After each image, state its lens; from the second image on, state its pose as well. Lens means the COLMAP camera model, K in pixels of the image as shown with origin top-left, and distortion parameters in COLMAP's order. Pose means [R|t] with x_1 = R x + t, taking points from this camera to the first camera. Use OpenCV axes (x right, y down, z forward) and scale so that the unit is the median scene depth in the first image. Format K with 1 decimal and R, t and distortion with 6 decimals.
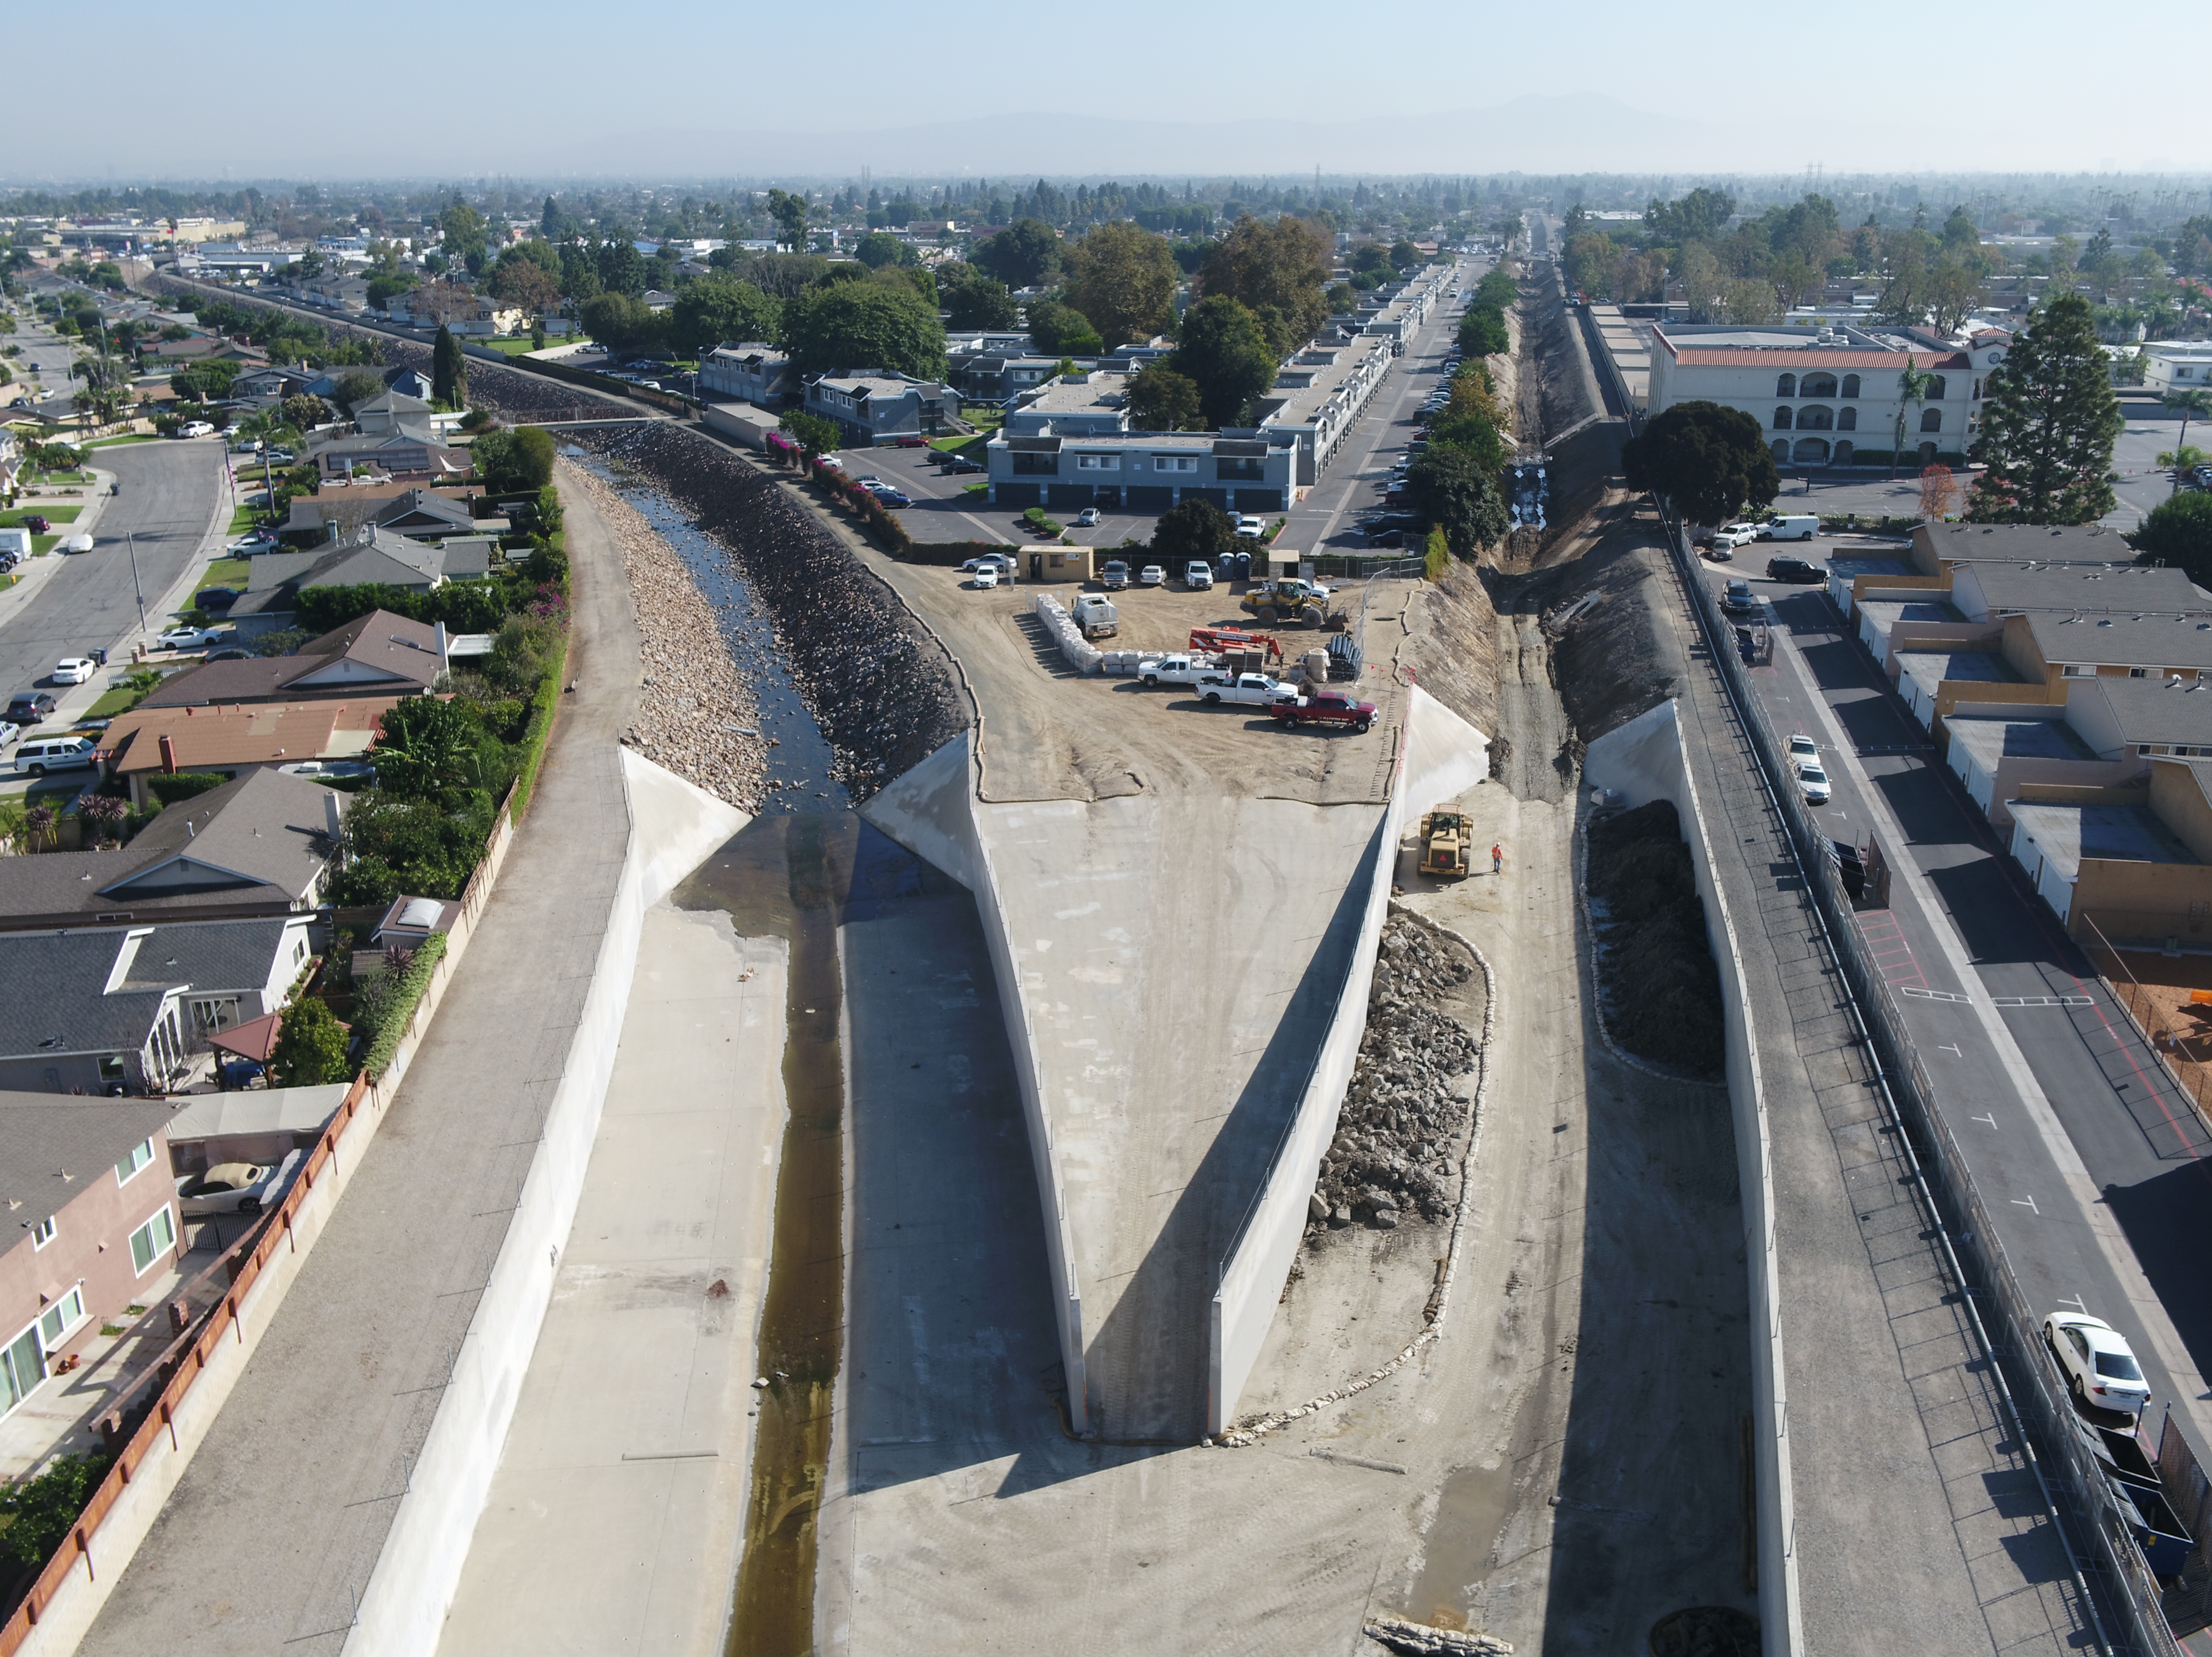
lens RADIAL K [[1910.3, 0, 1098.1], [0, 1910.3, 803.4], [0, 0, 1]] dist [0.002632, -0.012721]
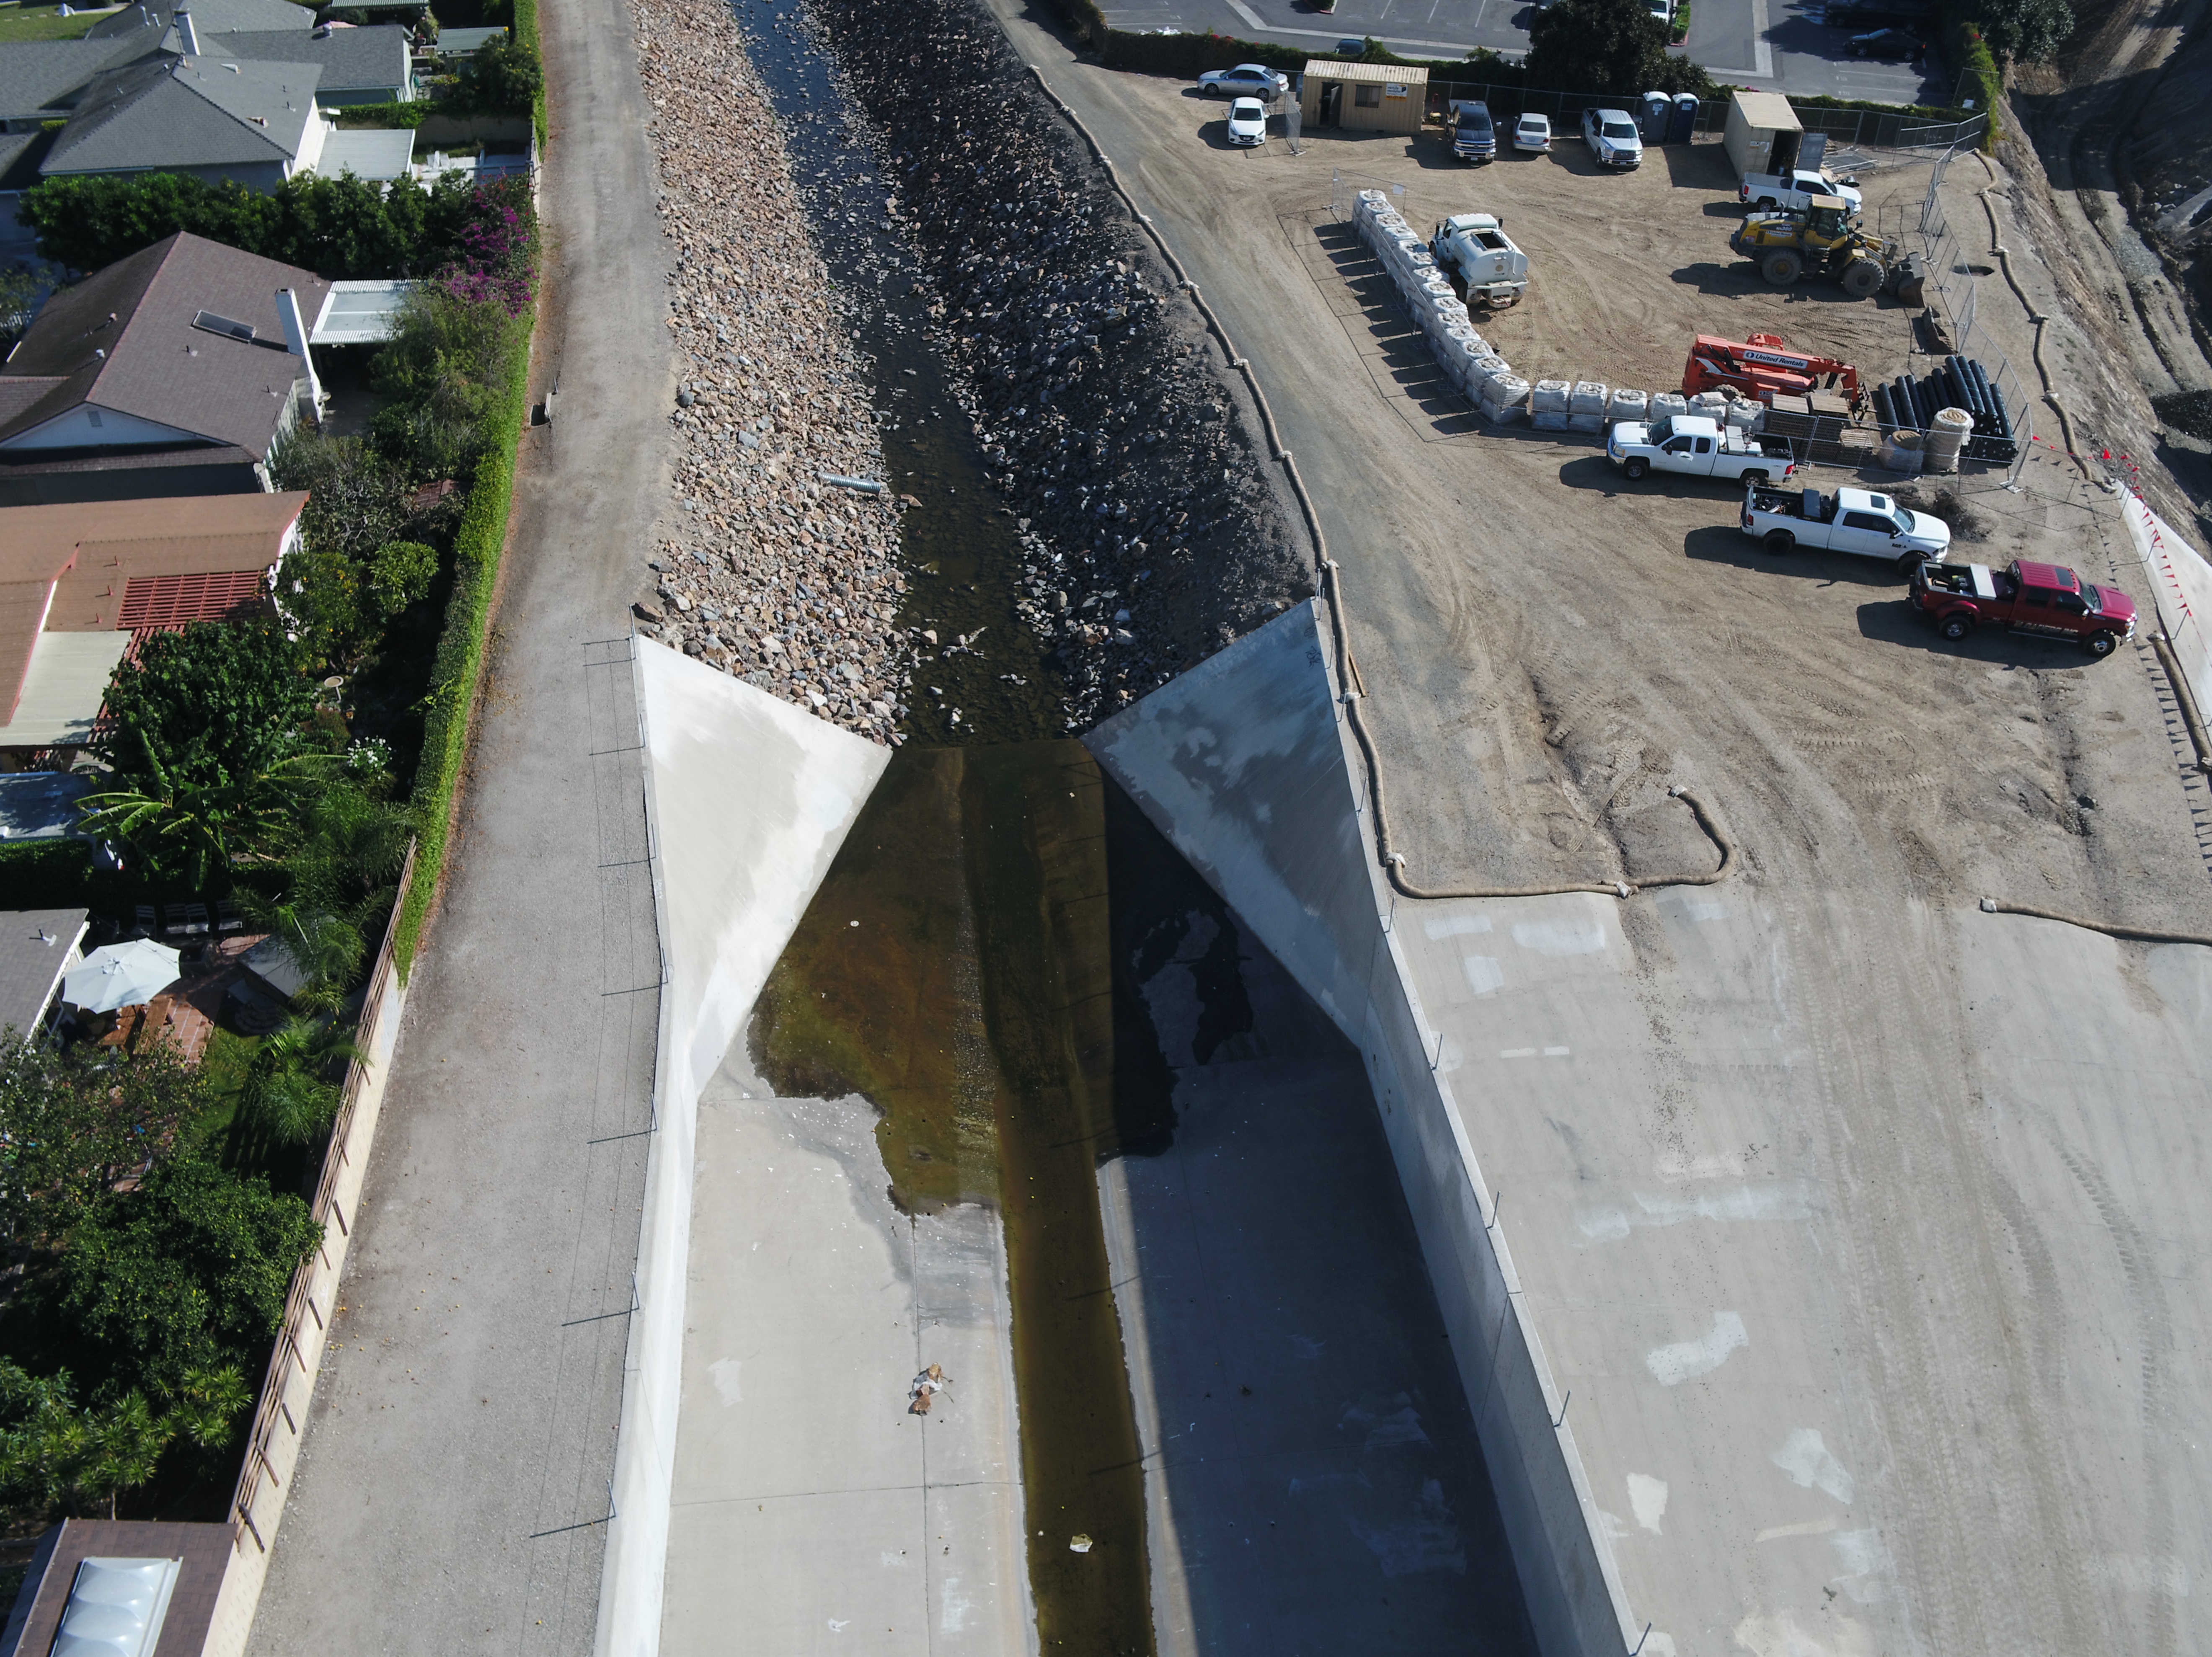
lens RADIAL K [[1918.2, 0, 1101.2], [0, 1918.2, 823.4], [0, 0, 1]] dist [0.000244, -0.005388]
pose [[0.998818, 0.046575, -0.013911, -0.126264], [-0.038977, 0.938423, 0.343284, -0.173560], [0.029043, -0.342336, 0.939129, 0.546621]]
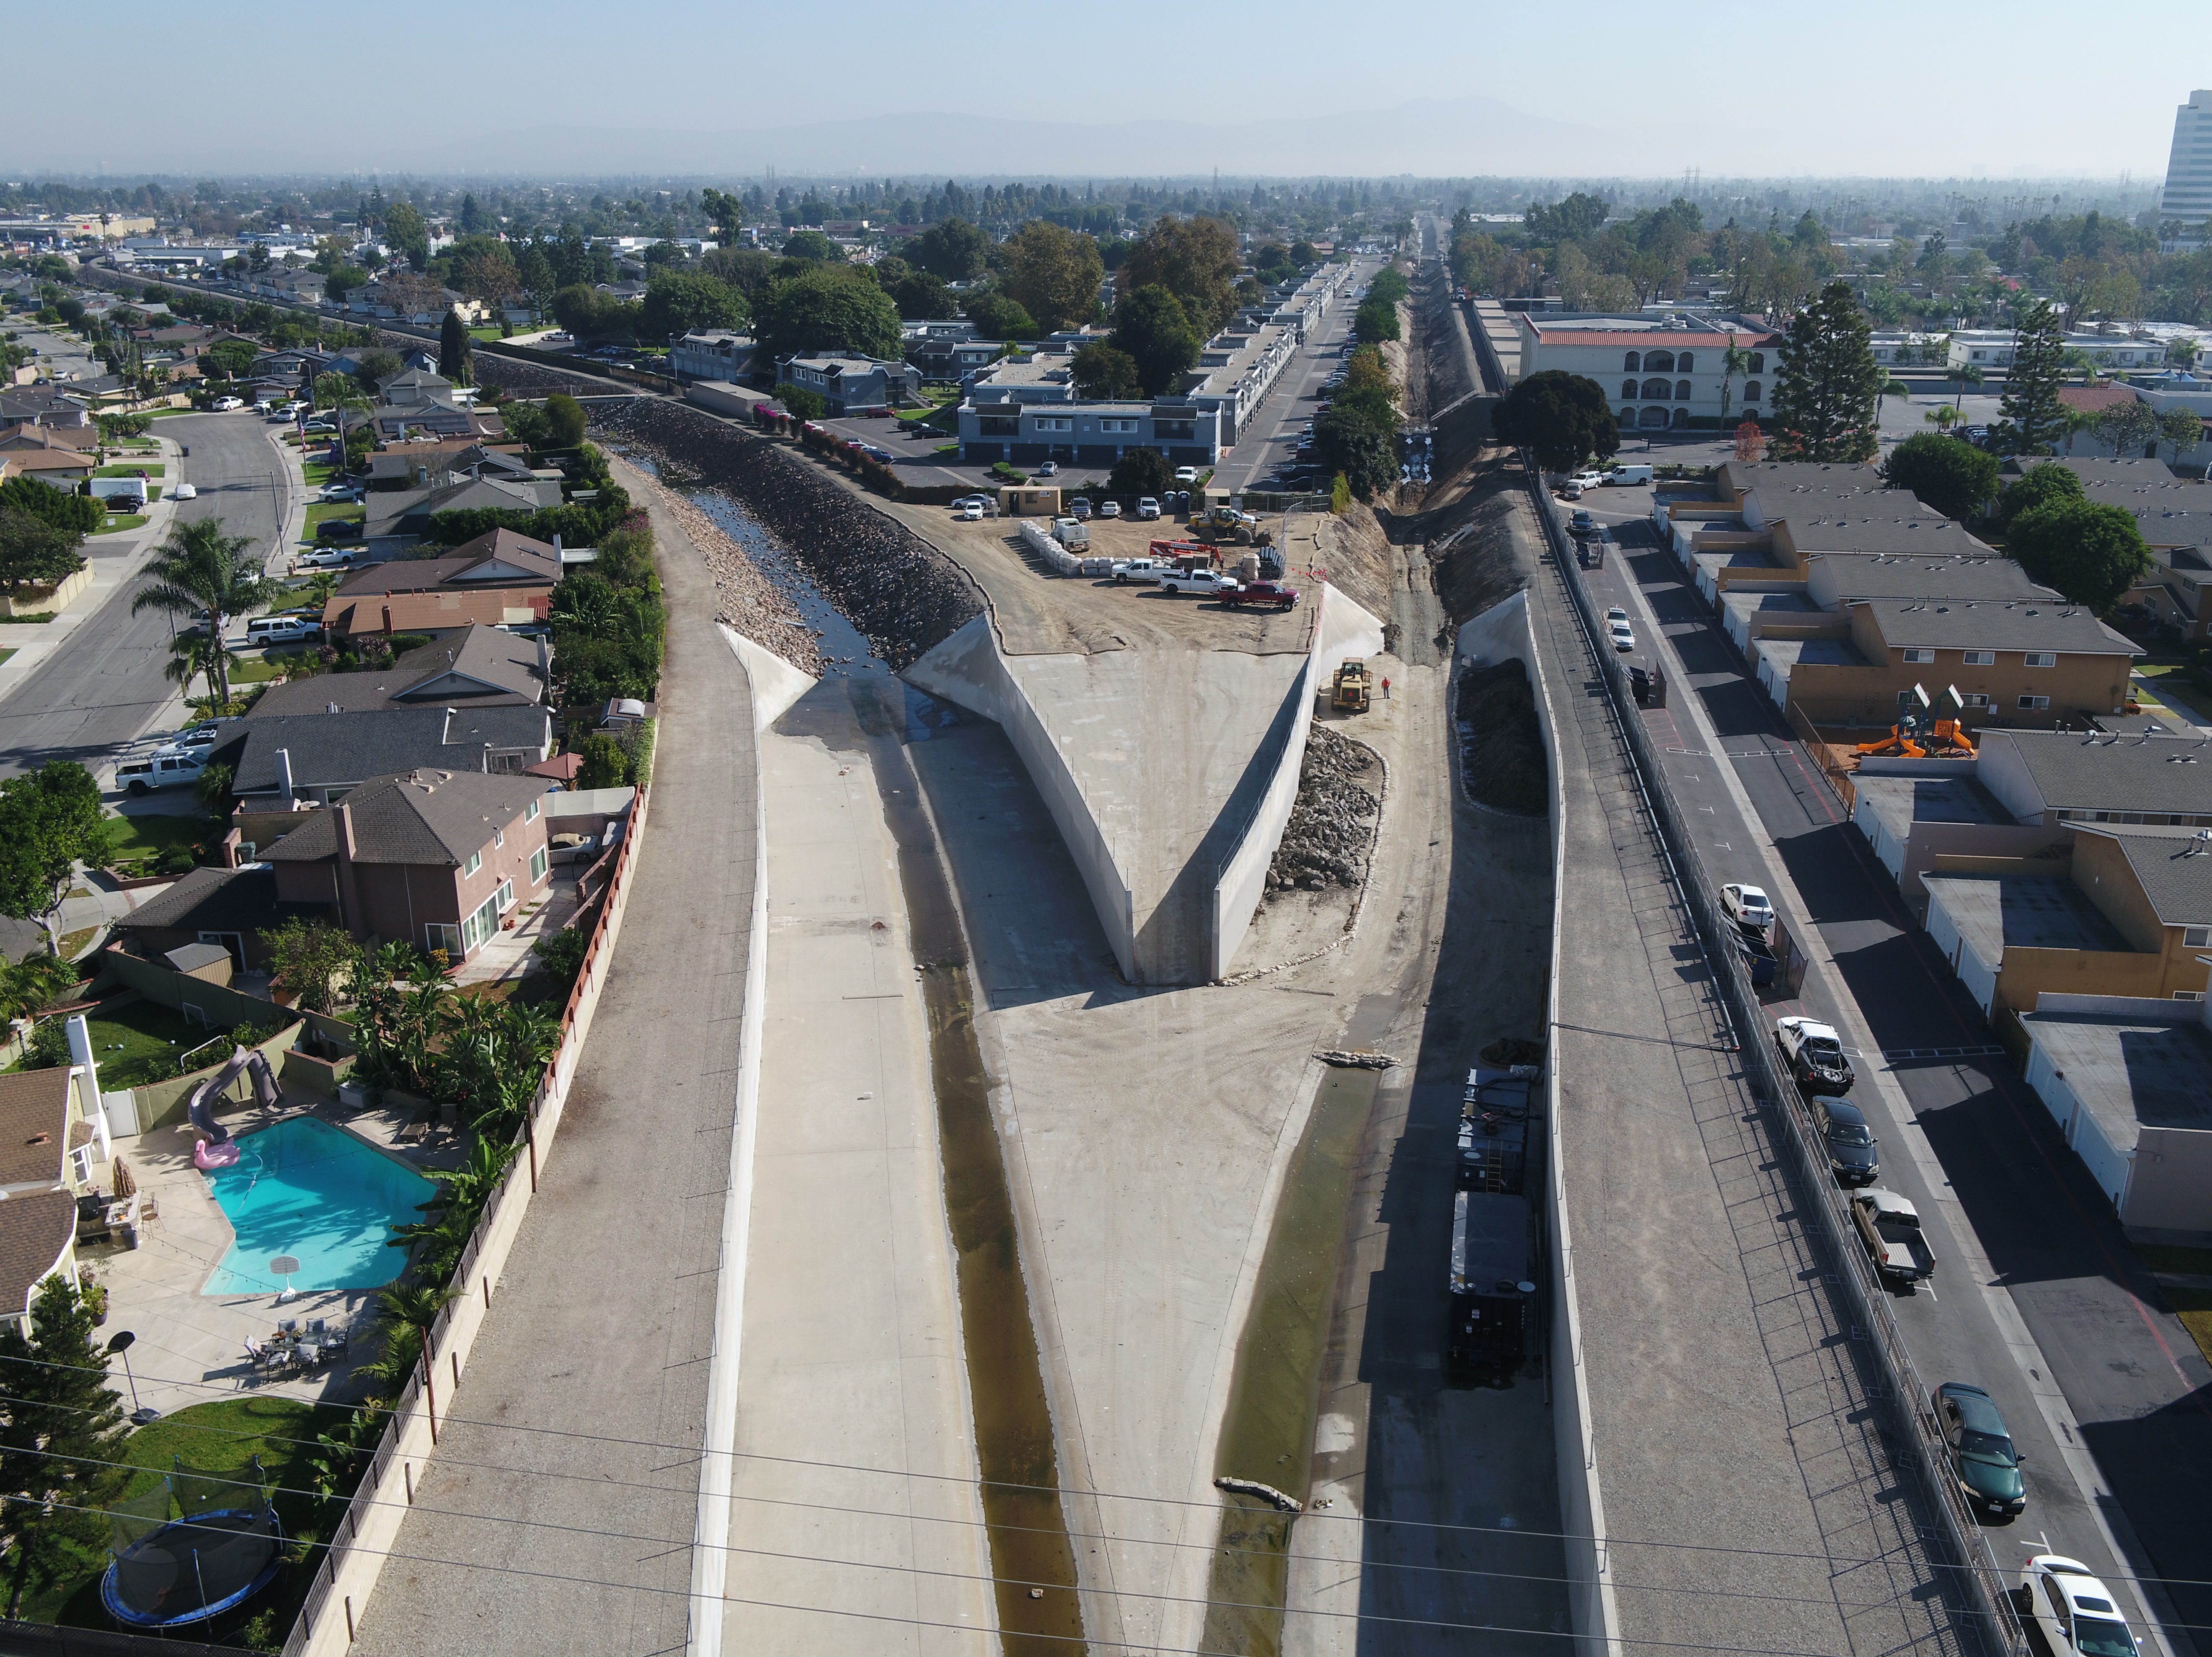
lens RADIAL K [[1909.7, 0, 1097.6], [0, 1909.7, 820.3], [0, 0, 1]] dist [0.001352, -0.009637]
pose [[0.998642, -0.011174, 0.050883, -0.065046], [0.010774, 0.999909, 0.008126, 0.102524], [-0.050969, -0.007566, 0.998672, -0.326052]]
